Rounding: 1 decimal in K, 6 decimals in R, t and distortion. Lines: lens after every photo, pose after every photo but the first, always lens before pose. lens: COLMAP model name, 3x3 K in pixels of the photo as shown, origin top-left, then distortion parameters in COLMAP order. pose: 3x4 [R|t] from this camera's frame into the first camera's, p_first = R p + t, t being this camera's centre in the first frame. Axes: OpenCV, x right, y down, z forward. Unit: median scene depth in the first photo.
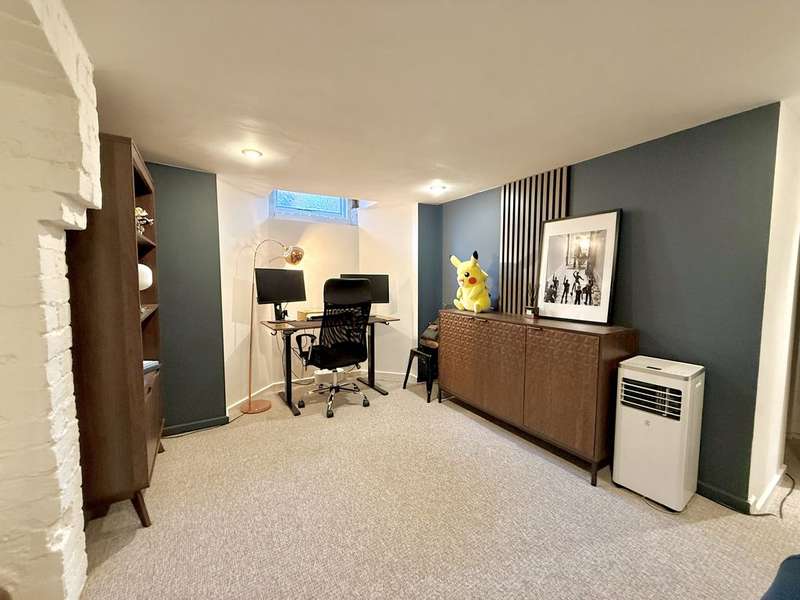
lens RADIAL K [[315.9, 0, 398.5], [0, 315.9, 299.9], [0, 0, 1]] dist [-0.000623, -0.000009]
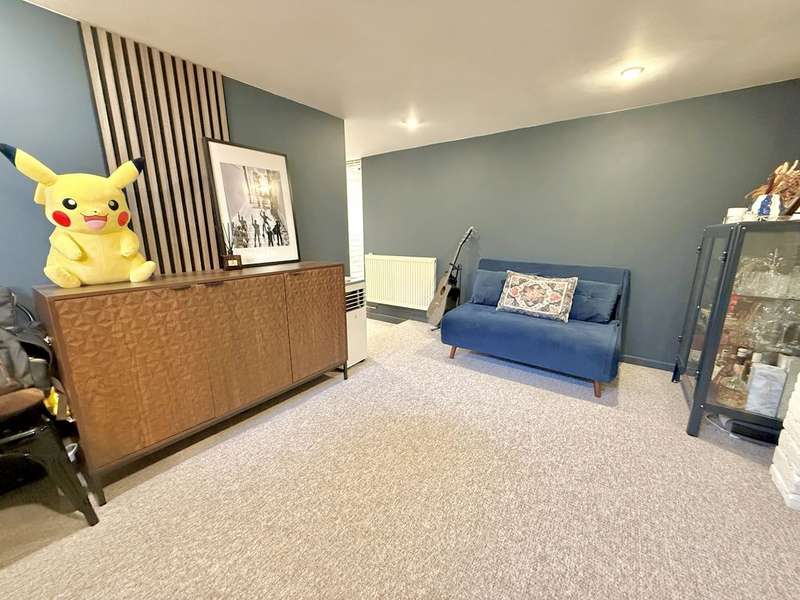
lens RADIAL K [[315.9, 0, 398.5], [0, 315.9, 299.9], [0, 0, 1]] dist [-0.000623, -0.000009]
pose [[-0.372729, -0.201770, 0.905738, -0.489093], [0.071031, 0.967006, 0.244649, -0.035459], [-0.925218, 0.155523, -0.346099, 0.983095]]
